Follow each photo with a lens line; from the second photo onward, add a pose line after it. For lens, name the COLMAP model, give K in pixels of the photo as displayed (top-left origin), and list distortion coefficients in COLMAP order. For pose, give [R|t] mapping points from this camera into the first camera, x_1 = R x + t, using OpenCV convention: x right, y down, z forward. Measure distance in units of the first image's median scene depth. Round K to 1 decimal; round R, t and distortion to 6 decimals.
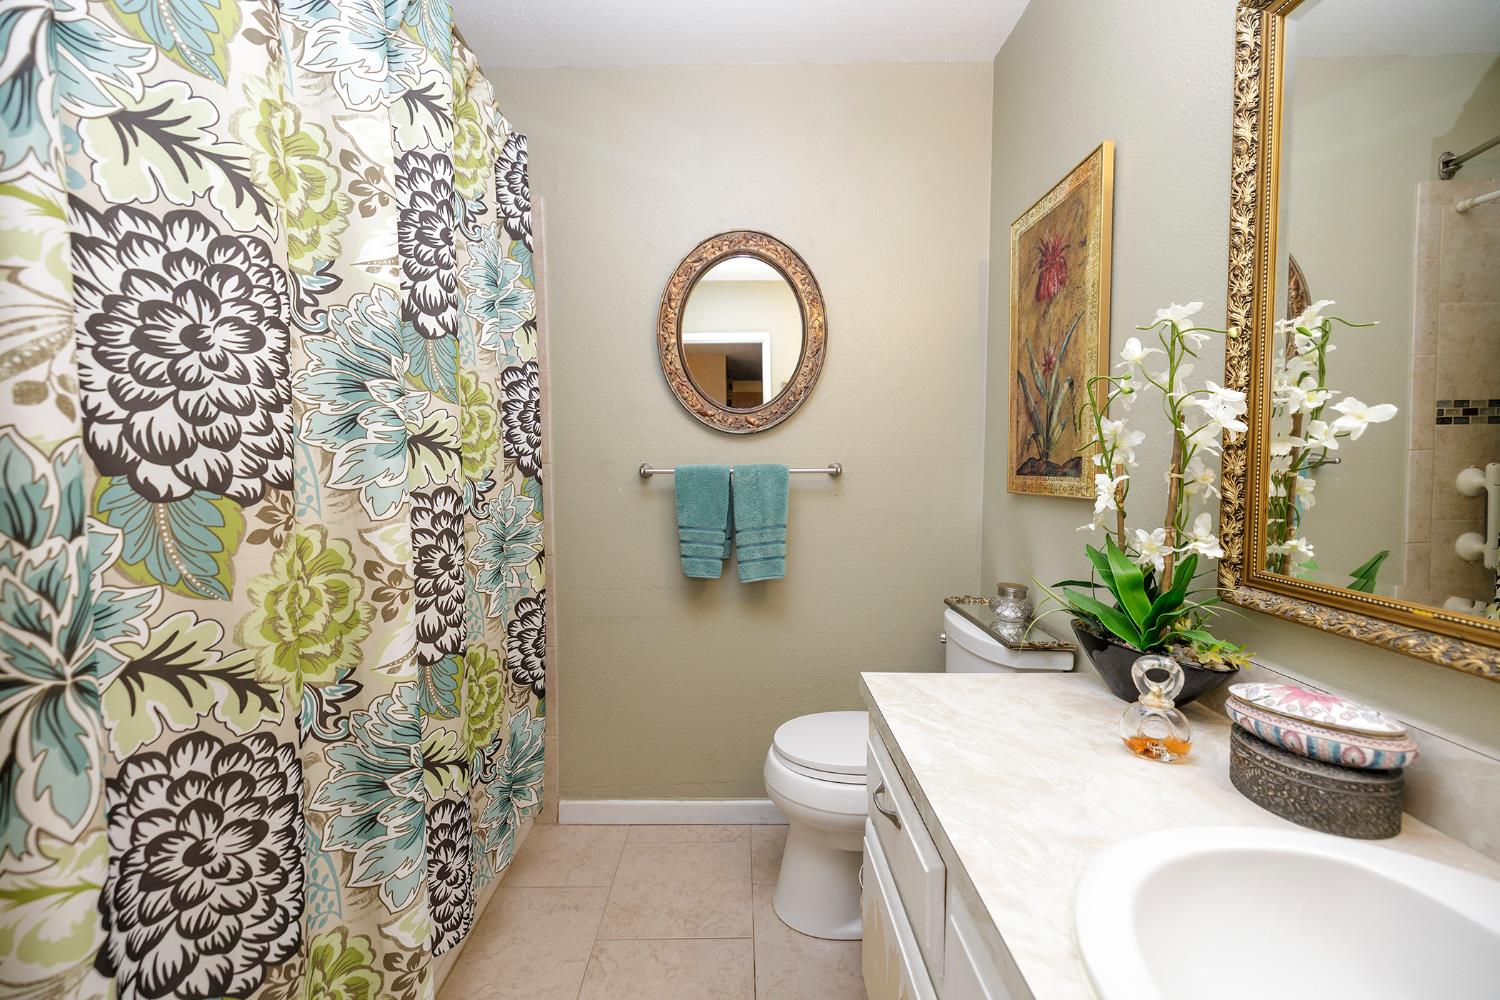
lens RADIAL K [[630.5, 0, 740.2], [0, 630.5, 499.2], [0, 0, 1]] dist [-0.002077, -0.000673]
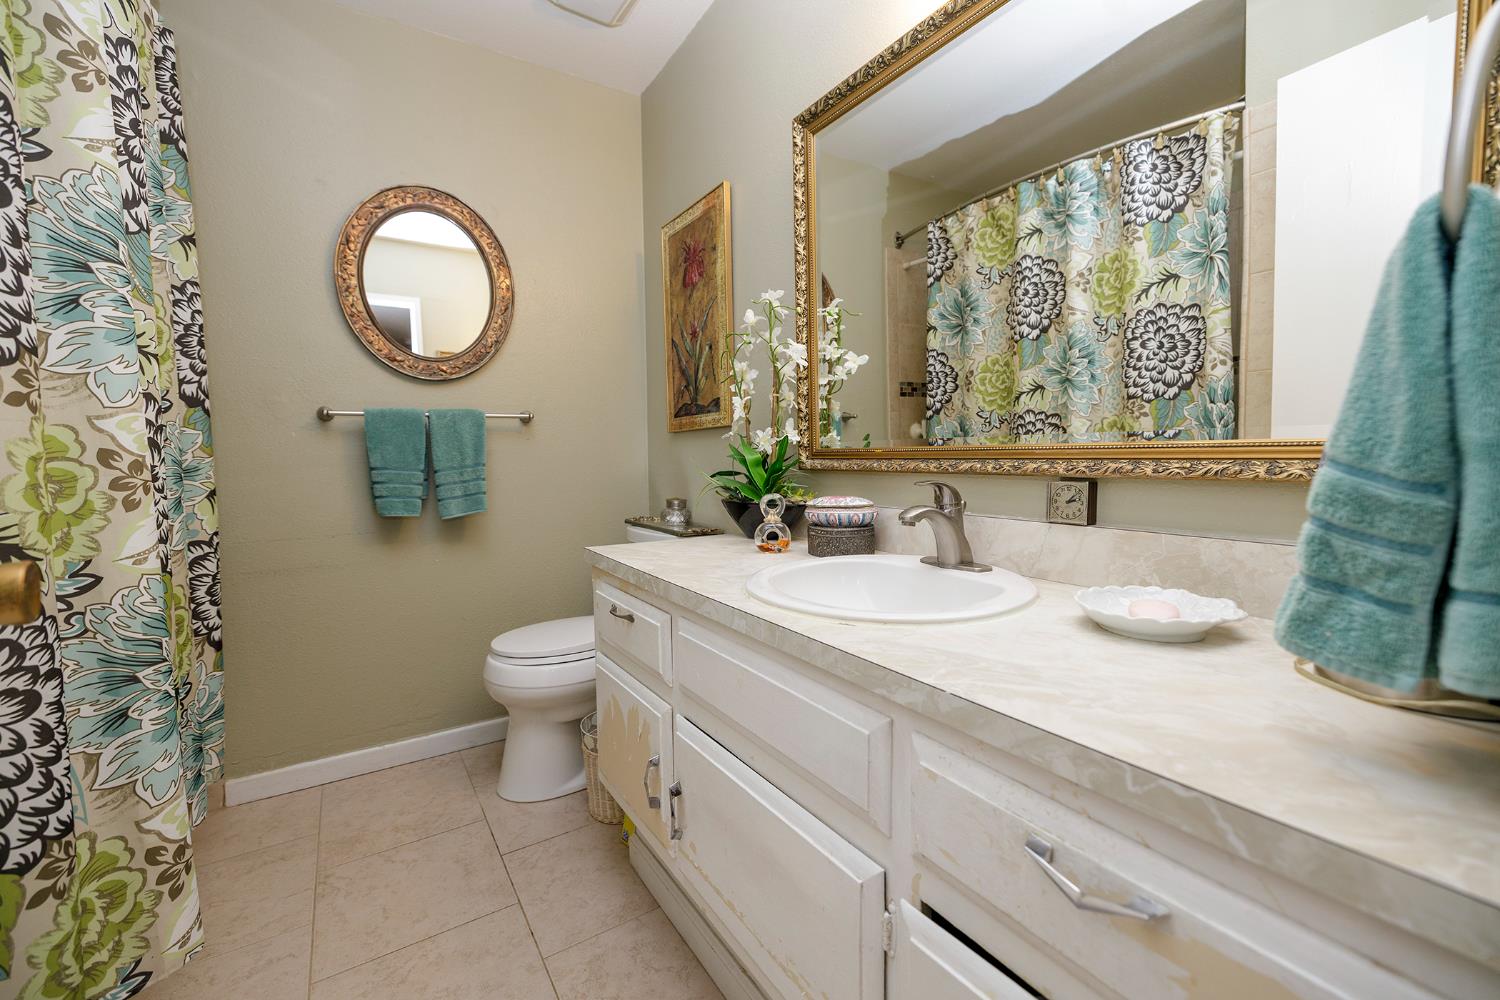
lens RADIAL K [[630.5, 0, 750.3], [0, 630.5, 499.5], [0, 0, 1]] dist [-0.002077, -0.000673]
pose [[0.836832, -0.049037, 0.545259, -0.255874], [0.045045, 0.998771, 0.020691, 0.180120], [-0.545604, 0.007246, 0.838012, -0.321144]]
